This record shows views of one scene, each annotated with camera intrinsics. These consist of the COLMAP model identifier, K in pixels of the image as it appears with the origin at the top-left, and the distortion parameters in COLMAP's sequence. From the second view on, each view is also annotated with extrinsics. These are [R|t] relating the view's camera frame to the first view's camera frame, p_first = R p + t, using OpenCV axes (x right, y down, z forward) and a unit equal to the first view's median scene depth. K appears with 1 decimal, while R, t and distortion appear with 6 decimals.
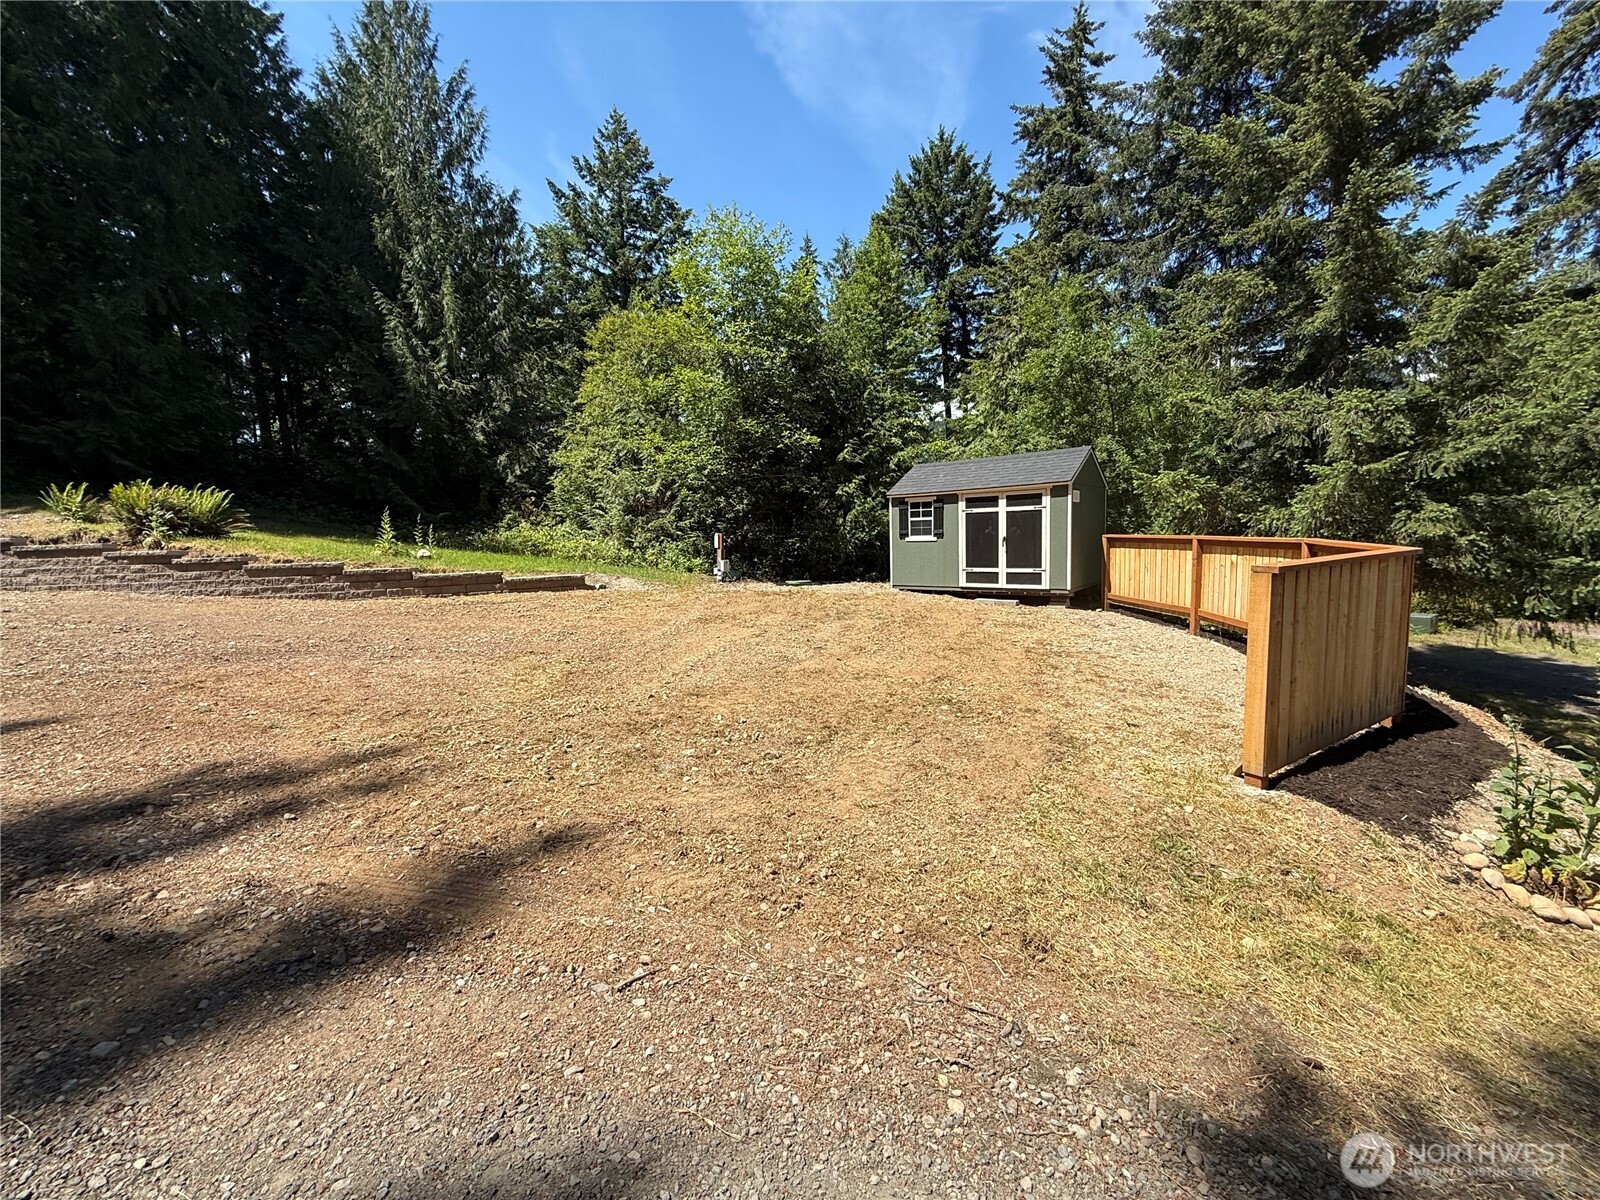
lens RADIAL K [[639.7, 0, 802.2], [0, 639.7, 594.3], [0, 0, 1]] dist [0.000648, 0.000032]
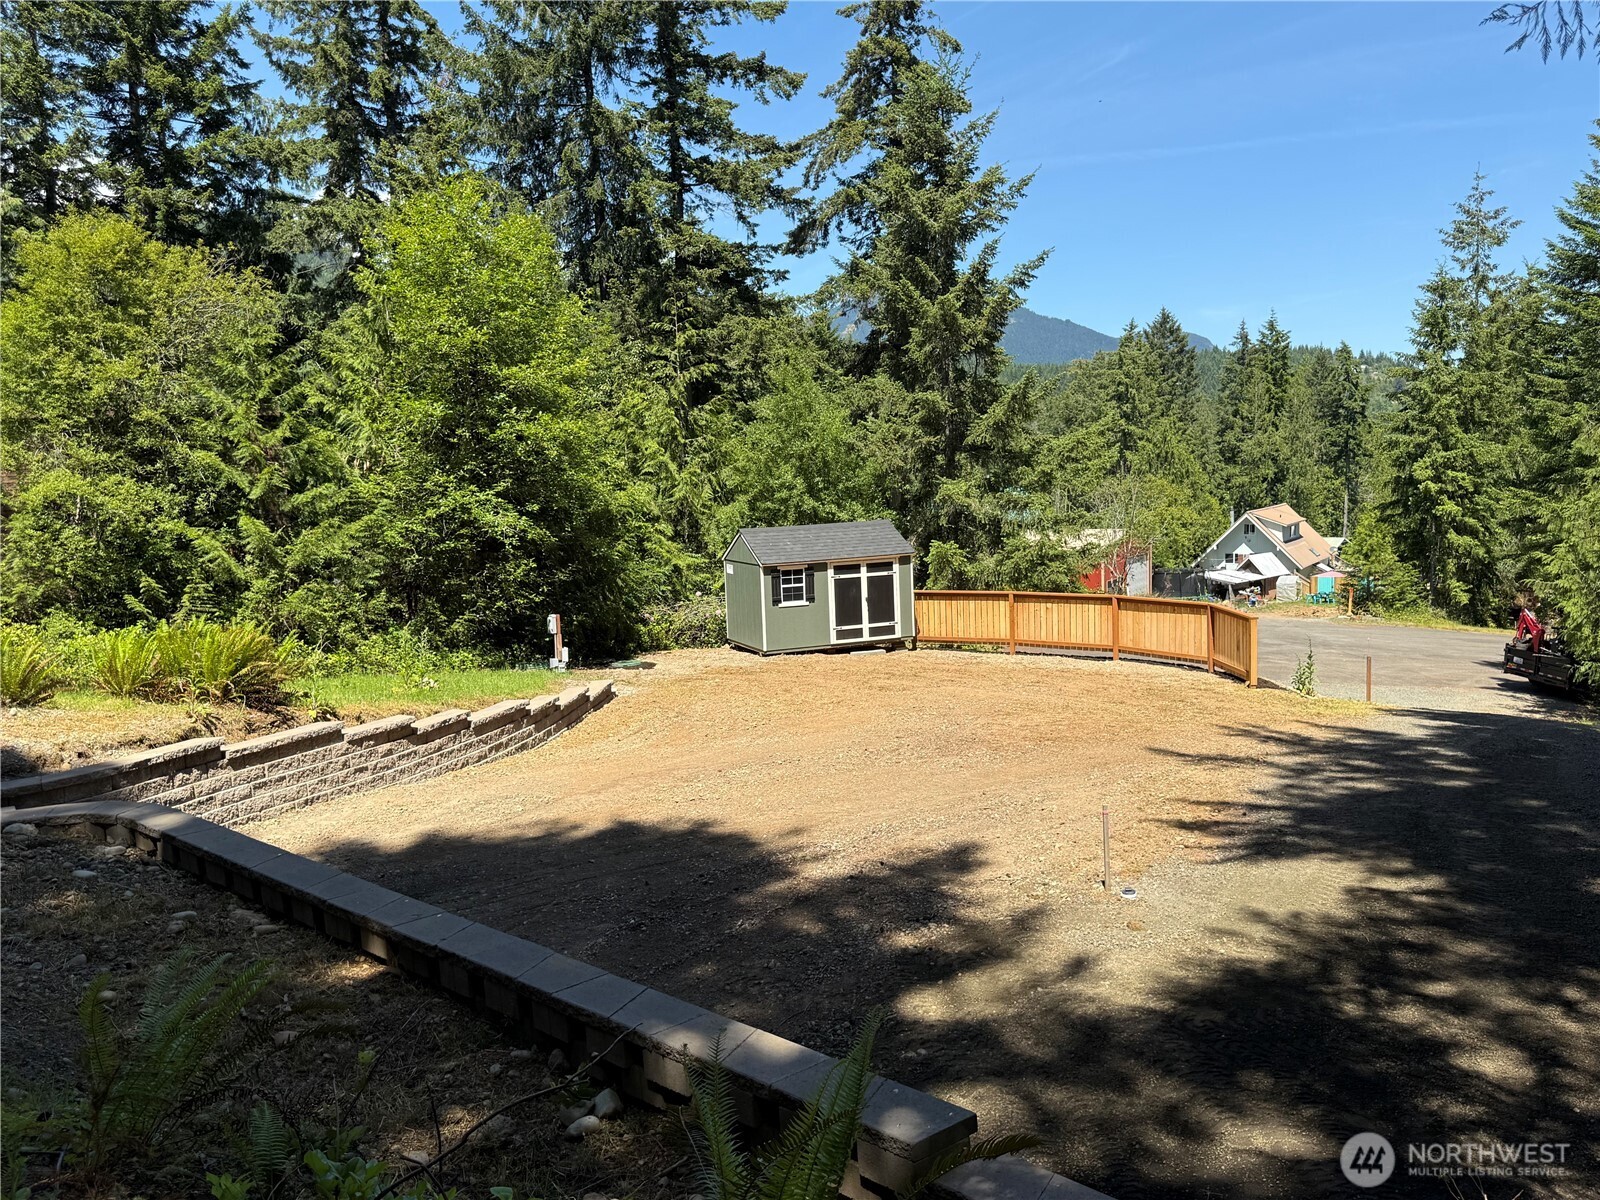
lens RADIAL K [[1316.5, 0, 802.3], [0, 1316.5, 594.6], [0, 0, 1]] dist [0.057283, -0.030535]
pose [[0.480830, -0.079721, 0.873182, -1.927774], [0.105738, 0.993862, 0.032513, -0.192856], [-0.870415, 0.076696, 0.486309, -0.089109]]
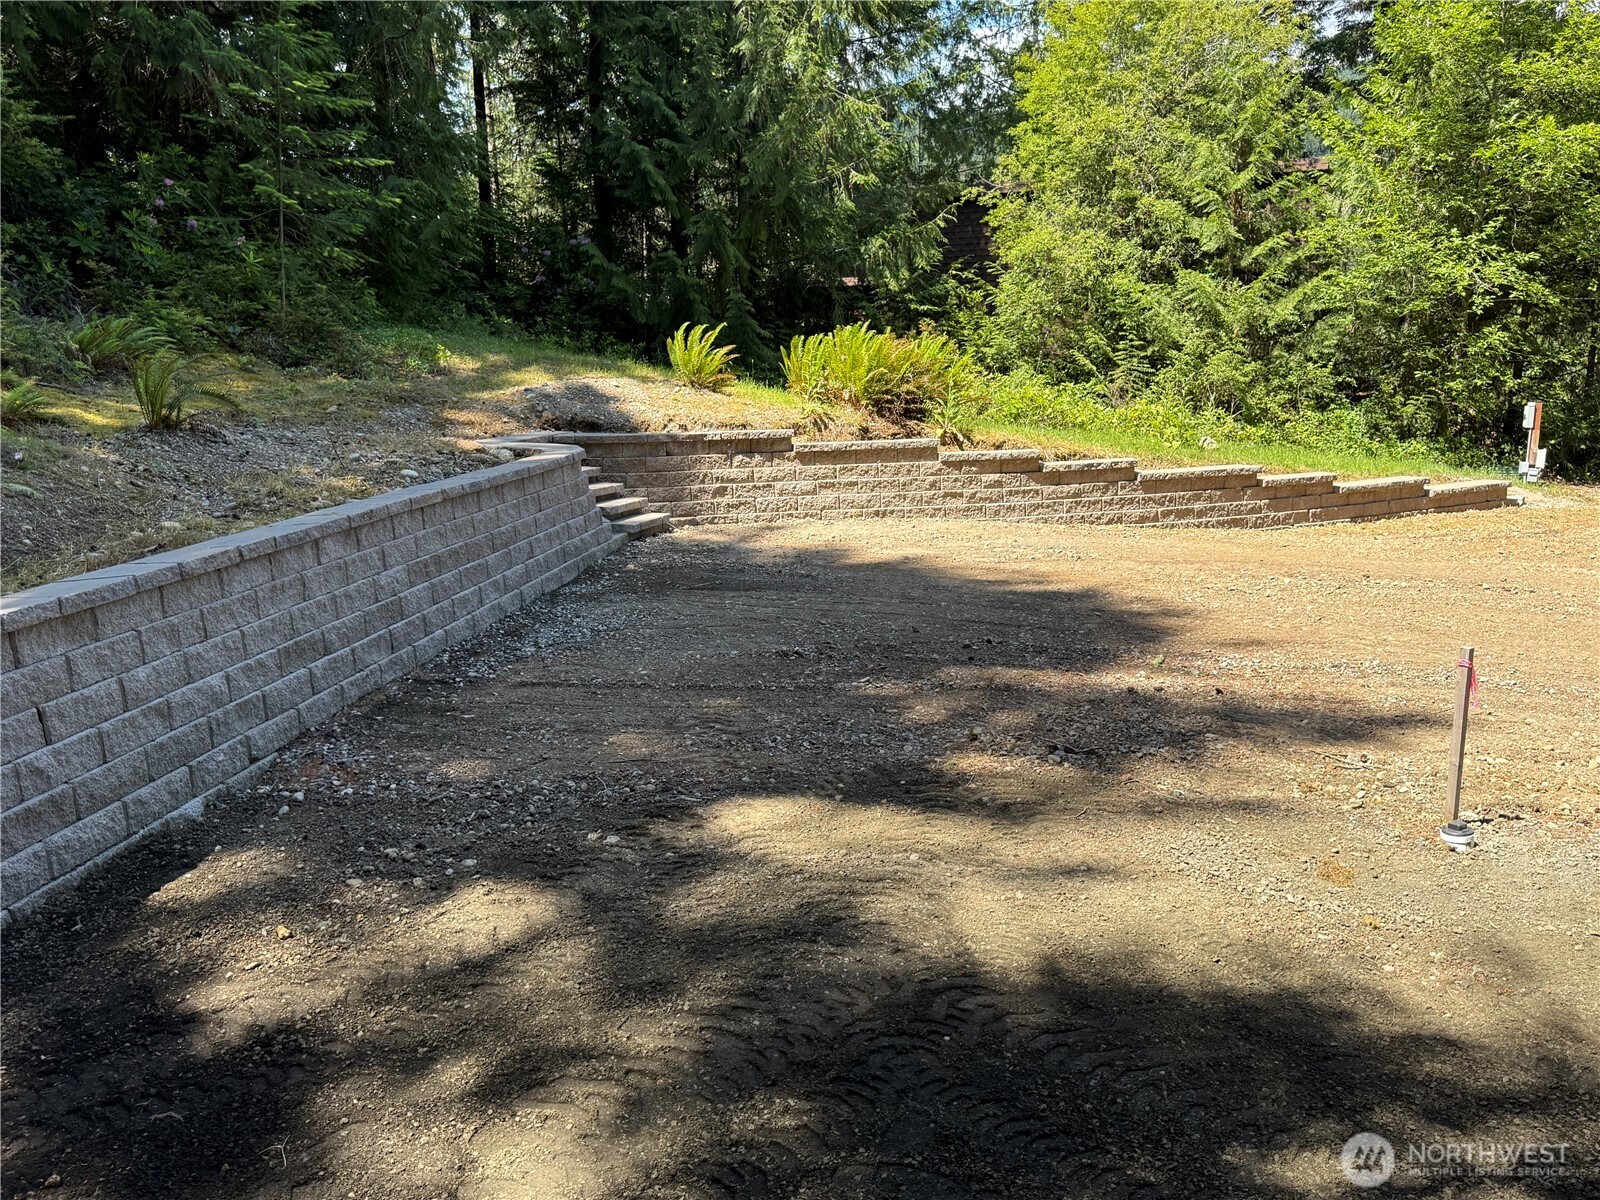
lens RADIAL K [[1316.5, 0, 812.7], [0, 1316.5, 599.1], [0, 0, 1]] dist [0.057283, -0.030535]
pose [[0.994622, -0.009372, 0.103148, -1.261768], [-0.000893, 0.995085, 0.099023, -0.049370], [-0.103569, -0.098583, 0.989725, -0.238693]]
